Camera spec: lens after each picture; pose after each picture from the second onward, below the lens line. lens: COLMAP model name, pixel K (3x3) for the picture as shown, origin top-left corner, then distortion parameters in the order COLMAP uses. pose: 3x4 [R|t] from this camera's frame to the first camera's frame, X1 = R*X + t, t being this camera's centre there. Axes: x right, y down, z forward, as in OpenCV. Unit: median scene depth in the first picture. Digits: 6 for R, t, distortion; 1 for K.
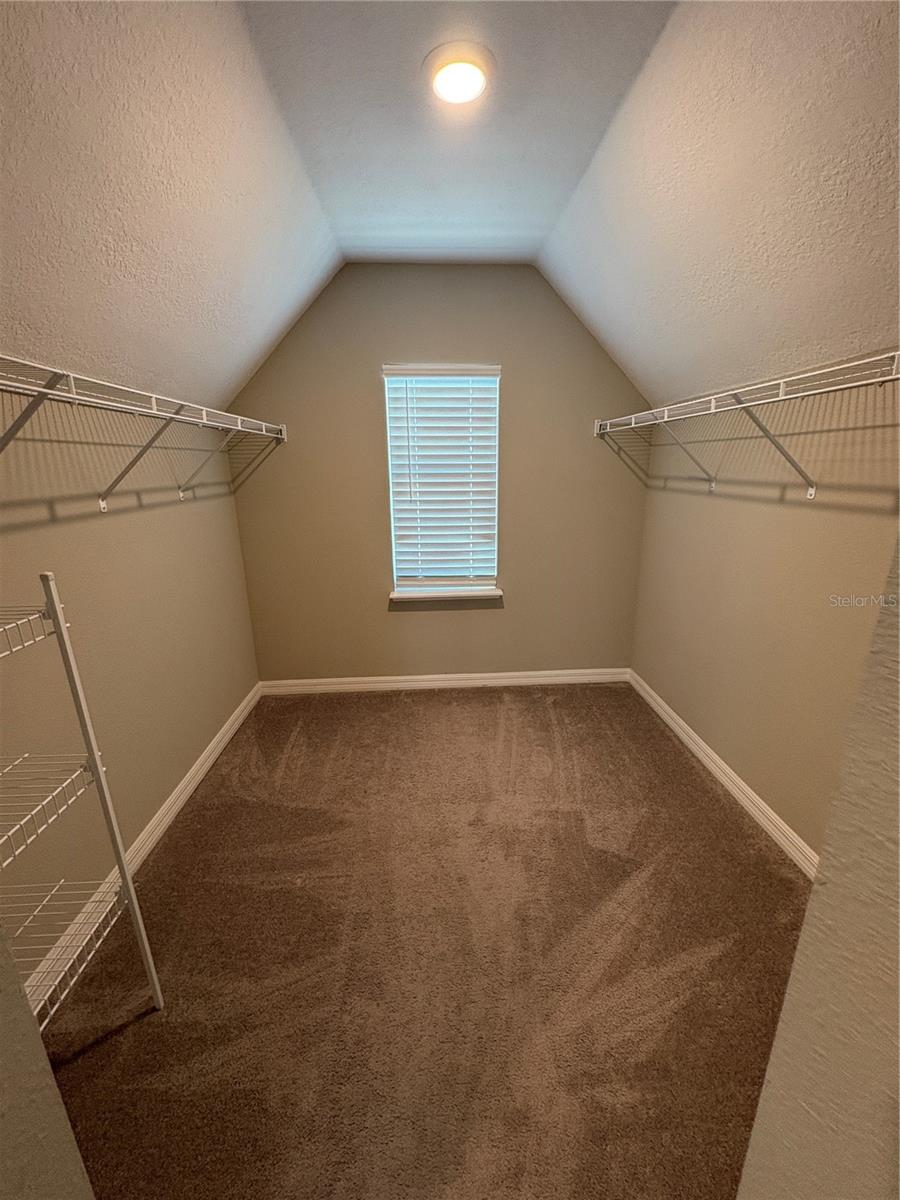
lens RADIAL K [[476.0, 0, 453.4], [0, 476.0, 593.8], [0, 0, 1]] dist [0.000071, -0.000224]
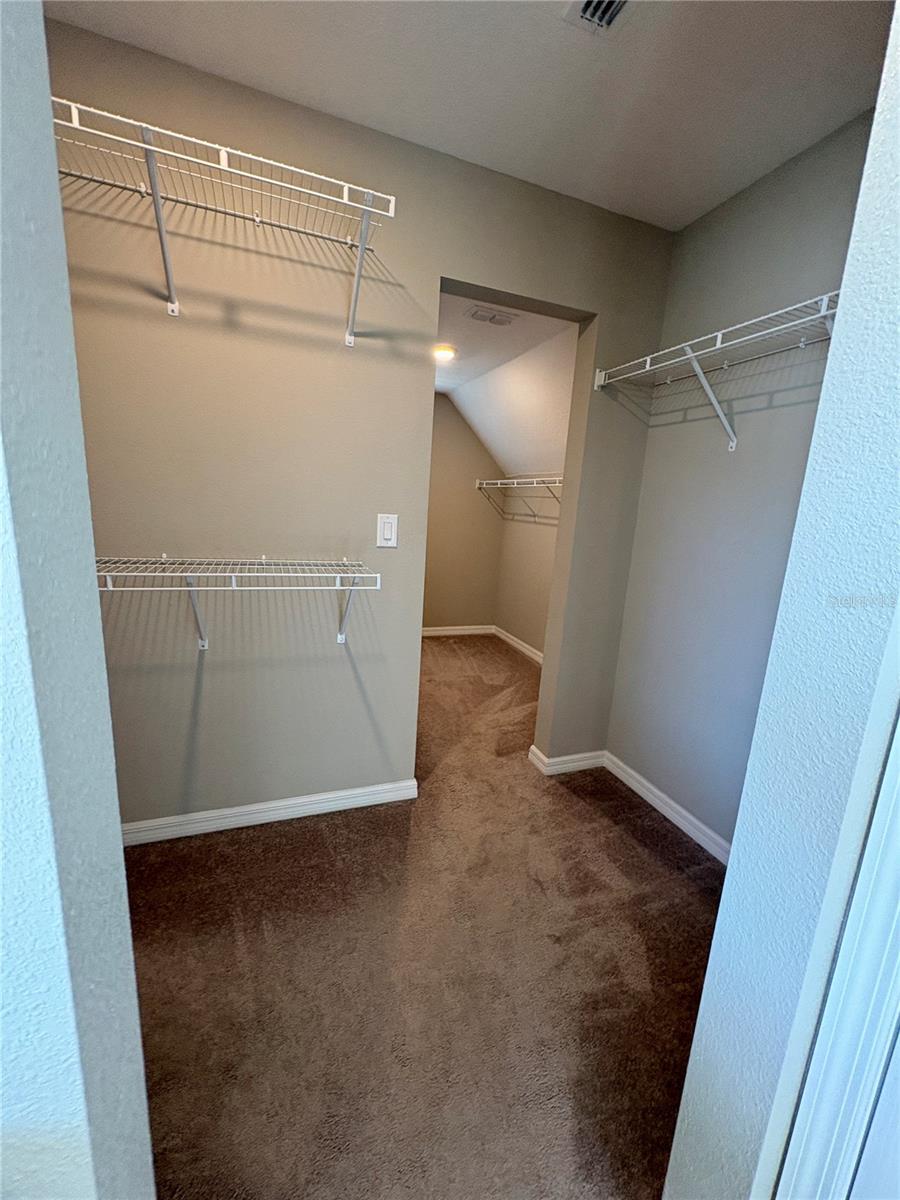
lens RADIAL K [[476.0, 0, 445.3], [0, 476.0, 602.6], [0, 0, 1]] dist [0.000071, -0.000224]
pose [[0.954182, 0.008589, 0.299102, -0.457128], [0.007097, 0.998657, -0.051318, 0.247068], [-0.299141, 0.051090, 0.952840, -0.851899]]
